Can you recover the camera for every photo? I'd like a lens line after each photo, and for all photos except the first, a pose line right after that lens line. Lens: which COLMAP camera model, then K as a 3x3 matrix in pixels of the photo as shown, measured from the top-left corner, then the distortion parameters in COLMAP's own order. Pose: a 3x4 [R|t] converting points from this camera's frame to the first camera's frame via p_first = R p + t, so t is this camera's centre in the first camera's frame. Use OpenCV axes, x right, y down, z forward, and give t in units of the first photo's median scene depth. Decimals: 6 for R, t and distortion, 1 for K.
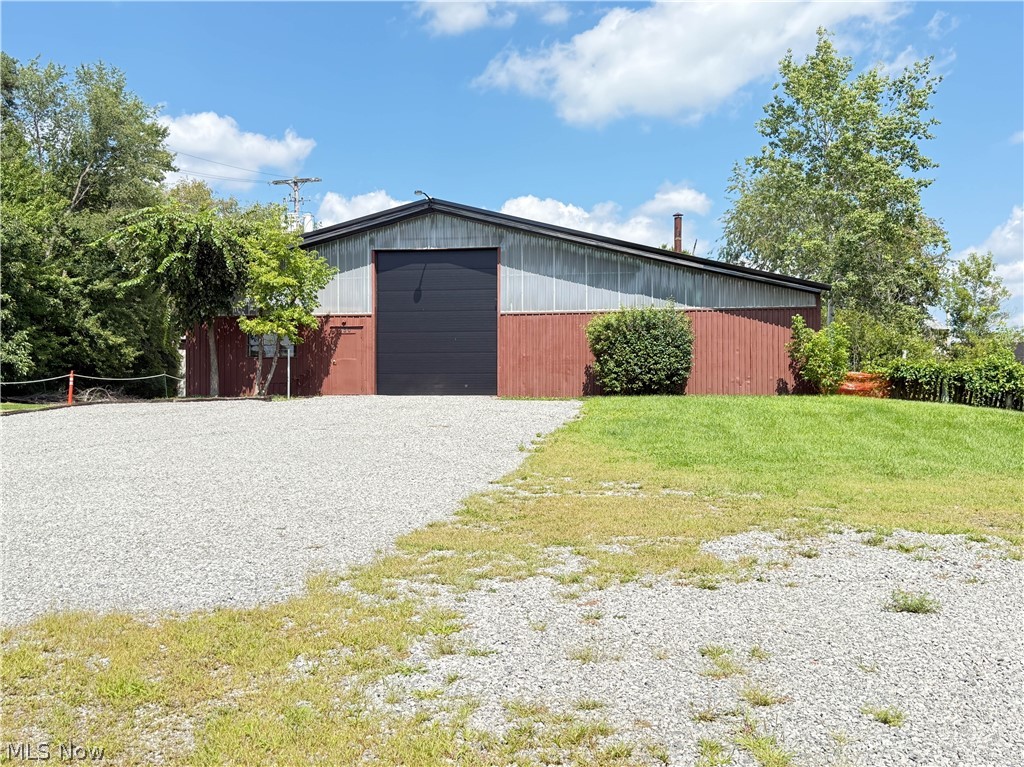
lens RADIAL K [[1066.0, 0, 512.0], [0, 1066.0, 383.5], [0, 0, 1]] dist [0.194946, -0.389425]
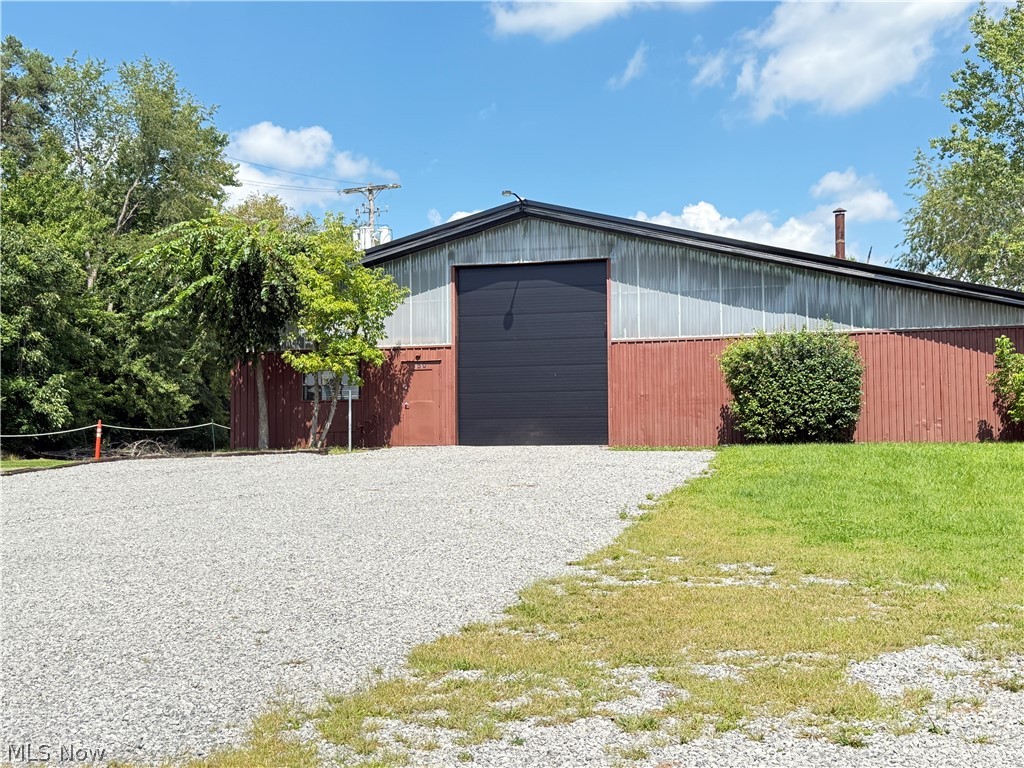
lens RADIAL K [[1278.6, 0, 512.0], [0, 1278.6, 384.0], [0, 0, 1]] dist [0.207381, -0.535780]
pose [[0.994304, -0.013396, -0.105734, 0.016228], [0.009547, 0.999276, -0.036824, 0.000364], [0.106151, 0.035605, 0.993712, 0.048620]]
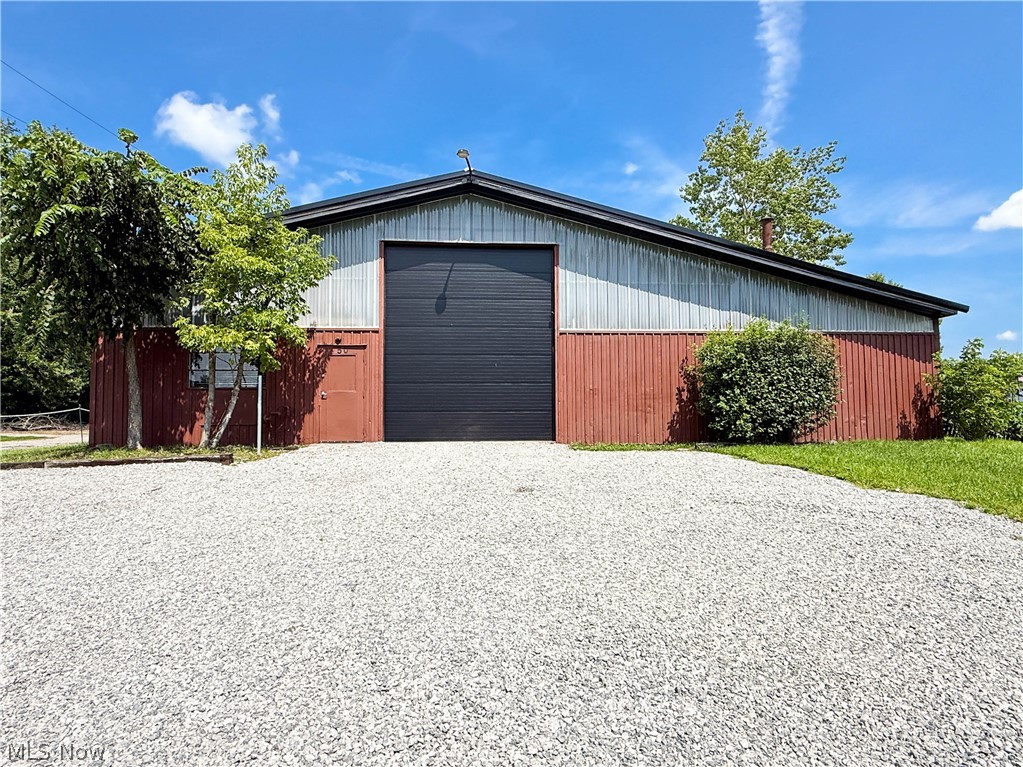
lens RADIAL K [[587.7, 0, 511.5], [0, 587.7, 383.5], [0, 0, 1]] dist [-0.023952, -0.000140]
pose [[0.963112, 0.007720, 0.268992, -0.154867], [0.001098, 0.999467, -0.032617, -0.015636], [-0.269100, 0.031709, 0.962590, 0.614321]]
